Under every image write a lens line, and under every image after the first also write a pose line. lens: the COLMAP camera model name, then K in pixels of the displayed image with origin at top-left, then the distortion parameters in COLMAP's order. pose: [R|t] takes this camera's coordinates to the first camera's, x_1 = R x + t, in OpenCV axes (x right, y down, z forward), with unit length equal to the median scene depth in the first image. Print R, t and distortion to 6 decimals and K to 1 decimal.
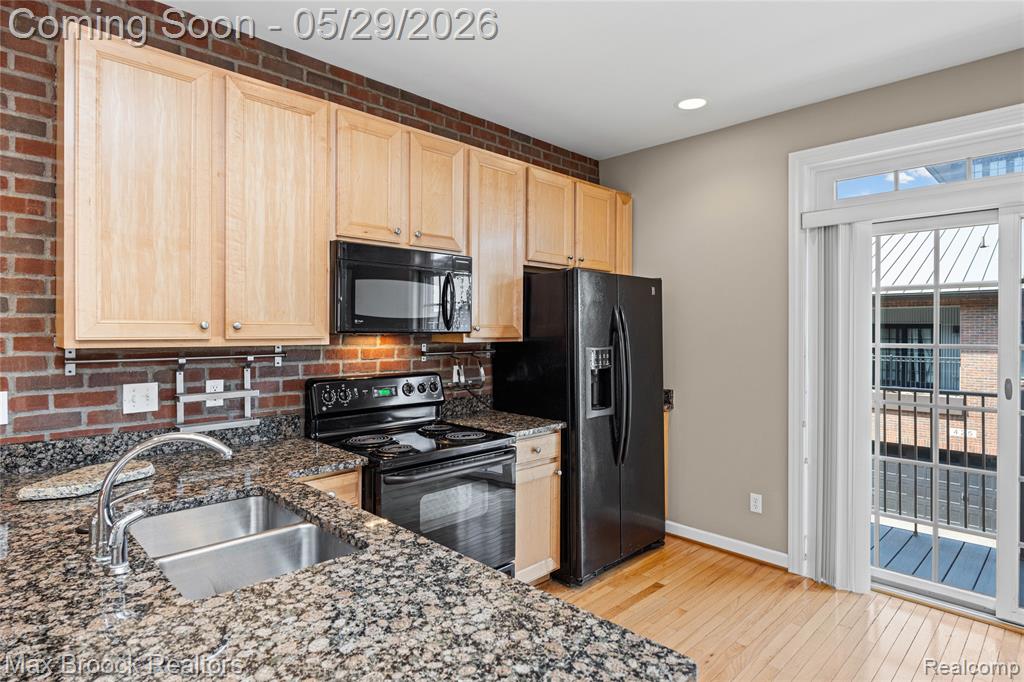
lens RADIAL K [[556.8, 0, 512.2], [0, 556.8, 330.6], [0, 0, 1]] dist [-0.000501, -0.002596]
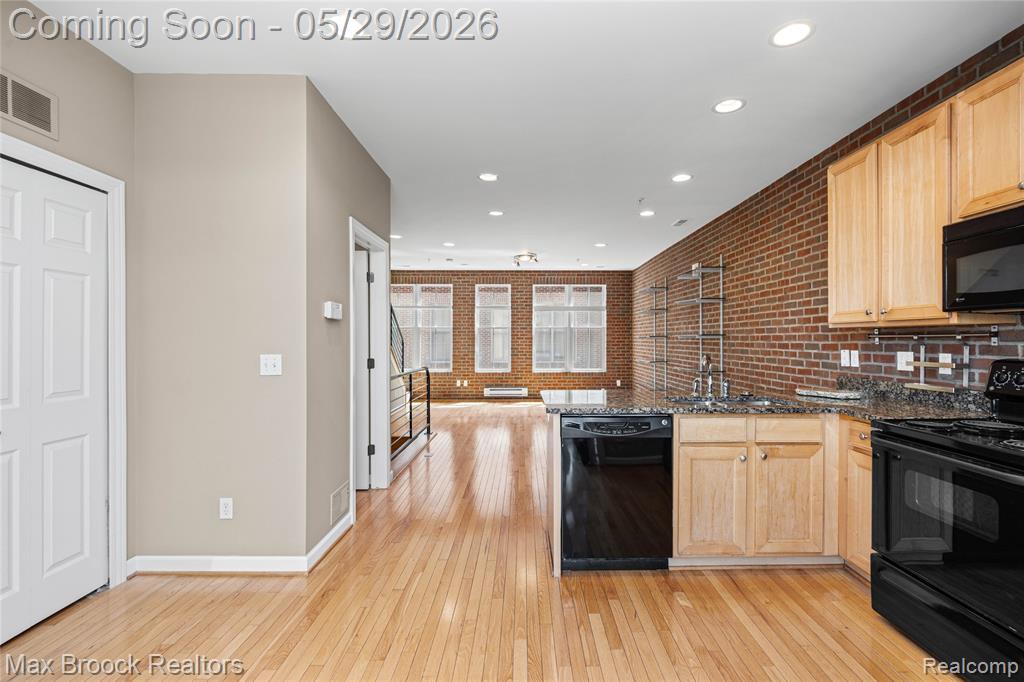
lens RADIAL K [[469.3, 0, 535.4], [0, 469.3, 341.0], [0, 0, 1]] dist [0.002726, -0.000862]
pose [[-0.684342, -0.001832, -0.729159, 0.776938], [-0.004080, 0.999991, 0.001317, 0.054197], [0.729150, 0.003876, -0.684343, 0.914180]]
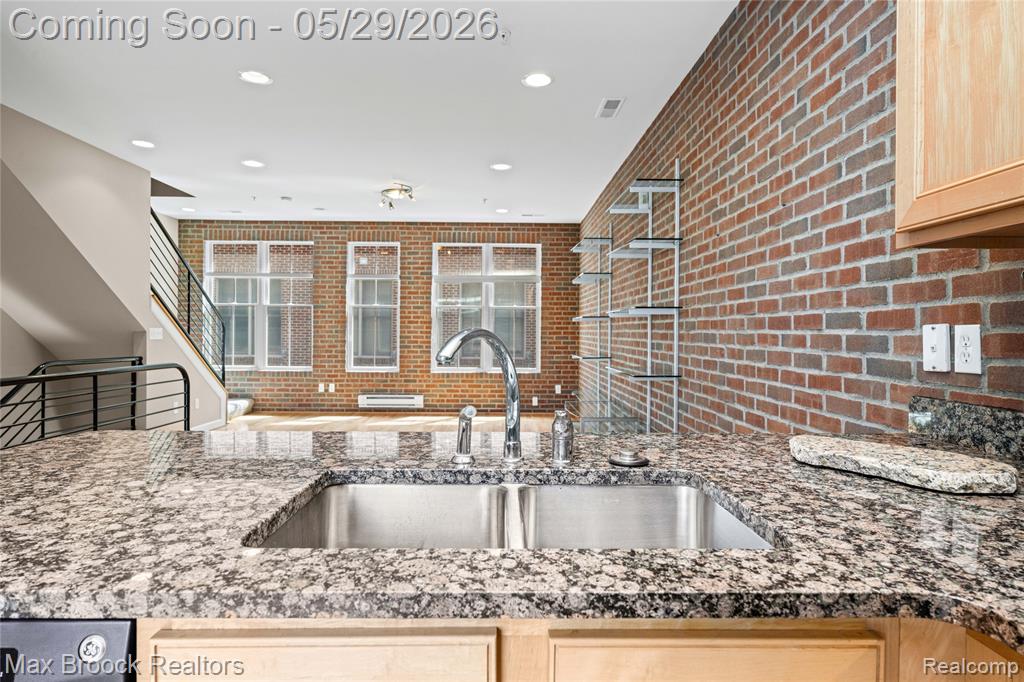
lens RADIAL K [[556.8, 0, 509.7], [0, 556.8, 337.5], [0, 0, 1]] dist [-0.000501, -0.002596]
pose [[-0.693575, -0.001943, -0.720382, -0.025272], [-0.011763, 0.999894, 0.008628, 0.087604], [0.720289, 0.014458, -0.693524, 0.738130]]
